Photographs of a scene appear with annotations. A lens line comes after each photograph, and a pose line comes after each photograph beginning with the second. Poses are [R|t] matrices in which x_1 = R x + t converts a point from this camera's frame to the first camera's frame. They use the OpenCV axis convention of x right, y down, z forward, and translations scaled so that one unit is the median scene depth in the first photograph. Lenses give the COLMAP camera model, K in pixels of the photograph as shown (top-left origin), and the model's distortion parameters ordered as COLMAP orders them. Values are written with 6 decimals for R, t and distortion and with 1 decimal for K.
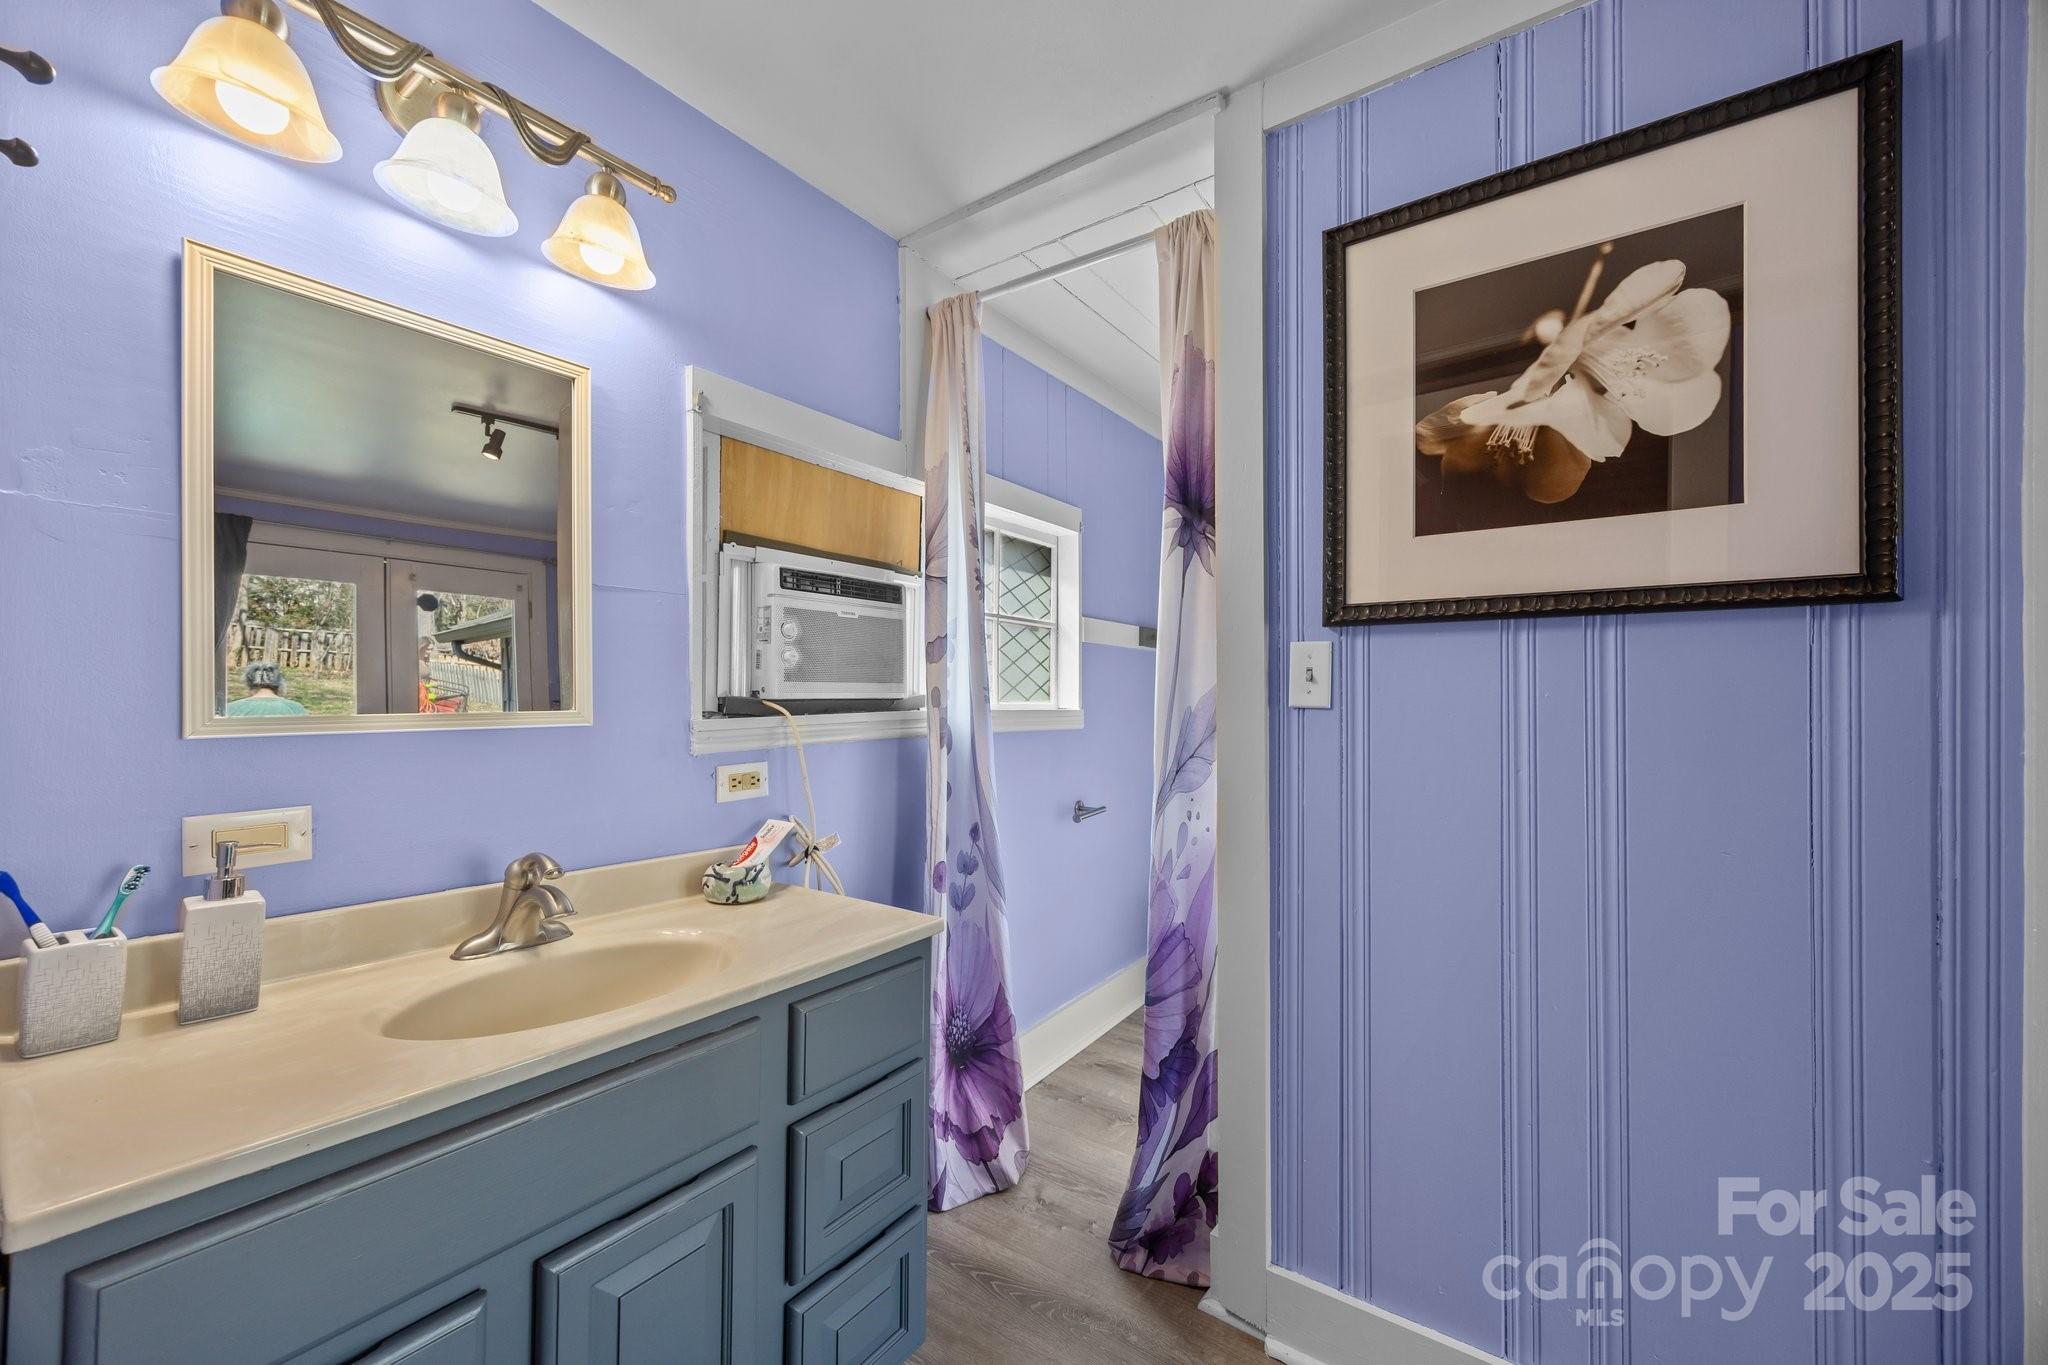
lens RADIAL K [[793.2, 0, 1029.0], [0, 793.2, 687.1], [0, 0, 1]] dist [0.004176, 0.000479]
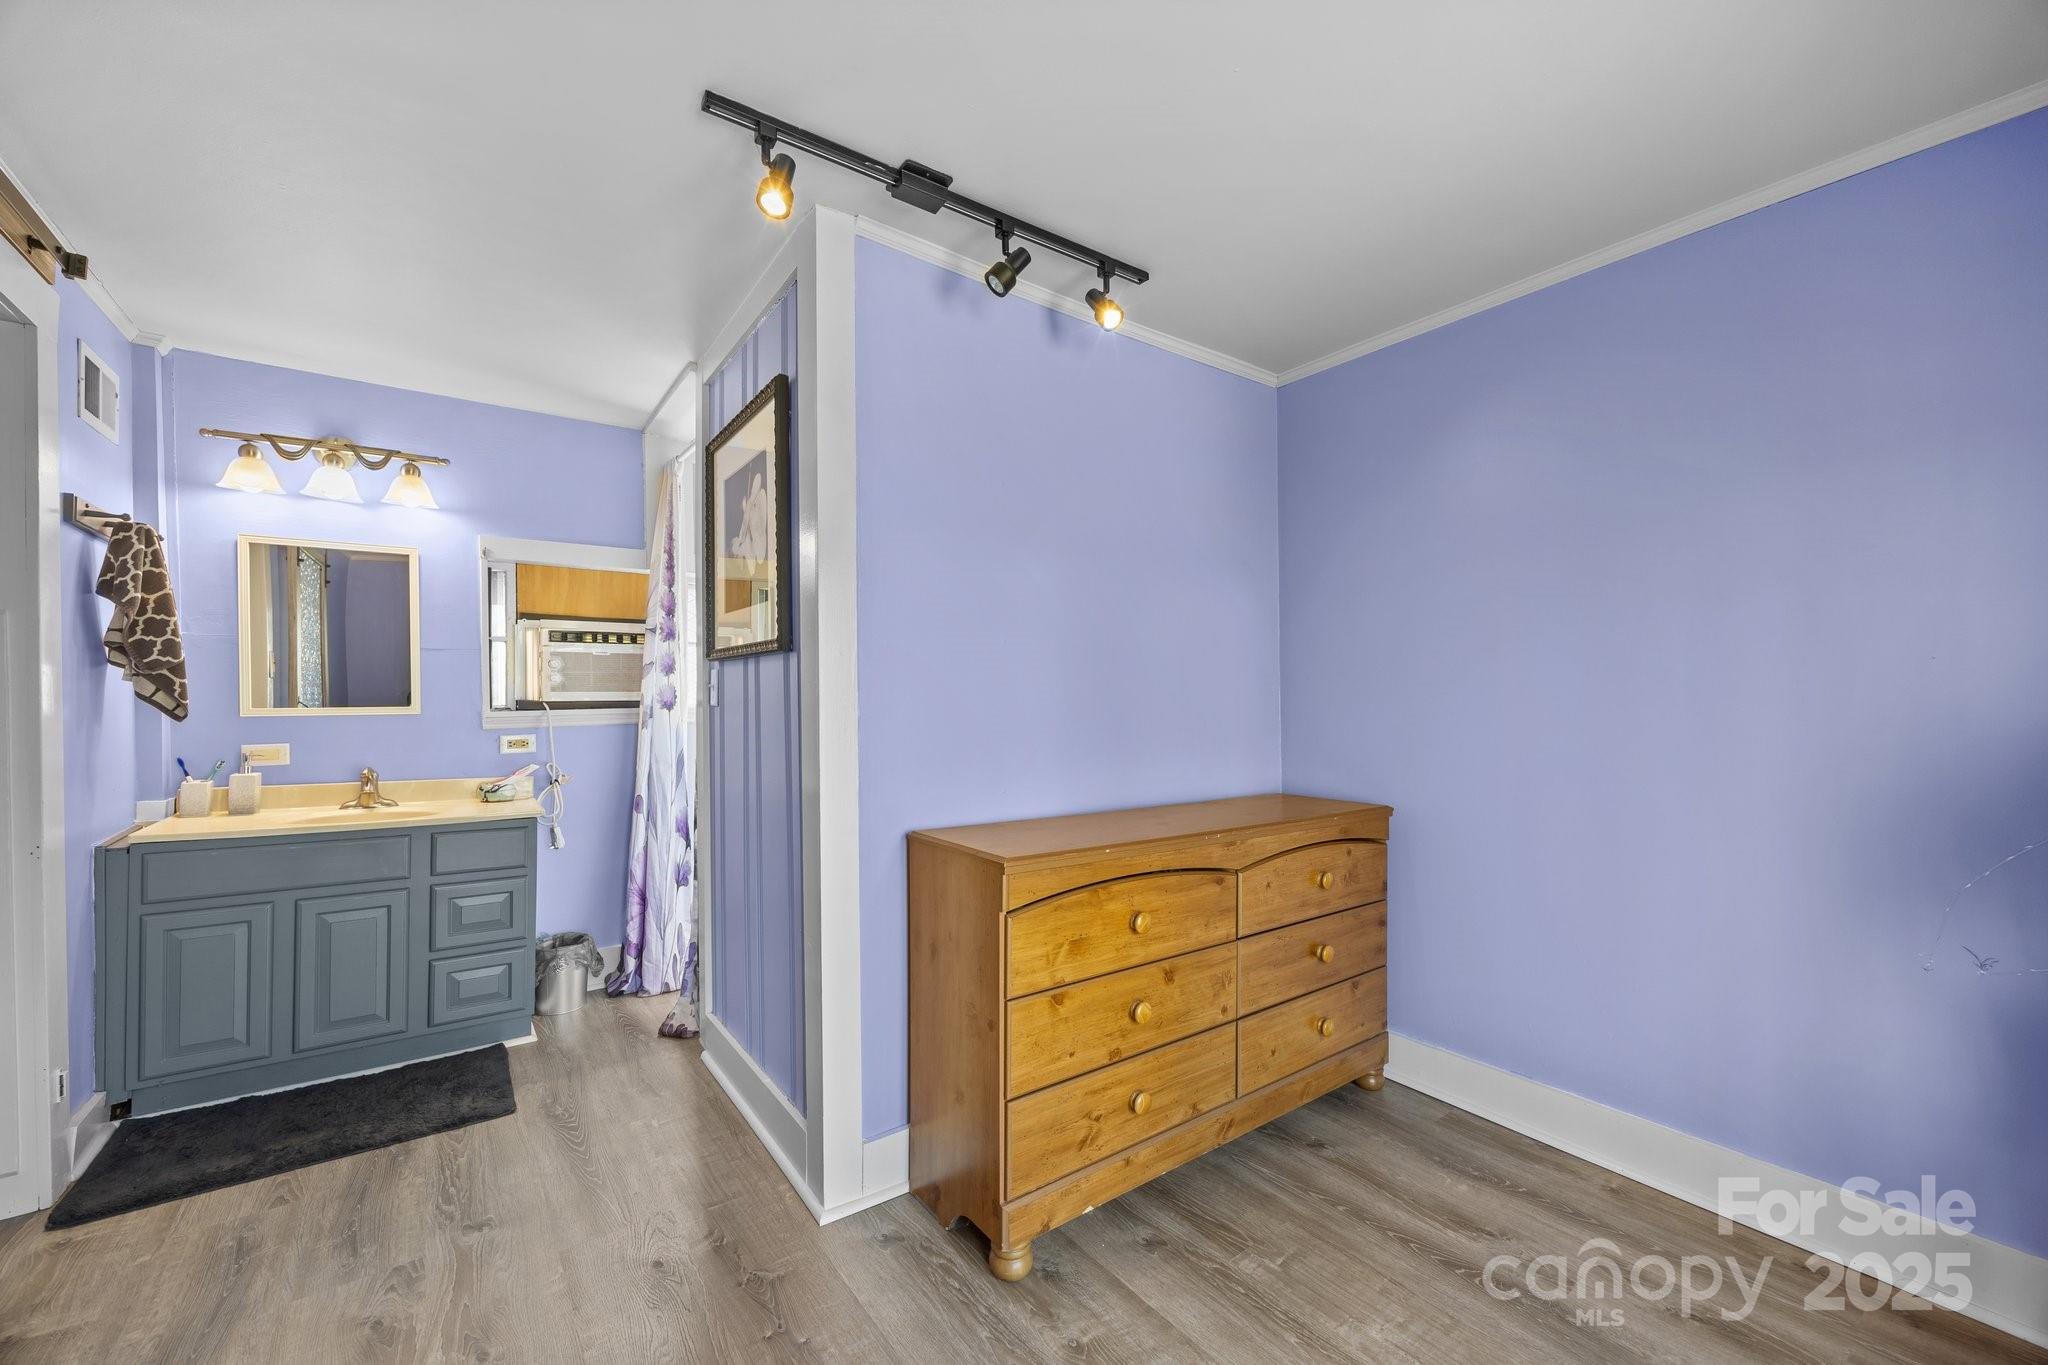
lens RADIAL K [[793.2, 0, 1012.9], [0, 793.2, 694.3], [0, 0, 1]] dist [0.004176, 0.000479]
pose [[0.946149, -0.003733, -0.323711, 1.409209], [0.006583, 0.999949, 0.007711, -0.008905], [0.323666, -0.009427, 0.946125, -0.439884]]
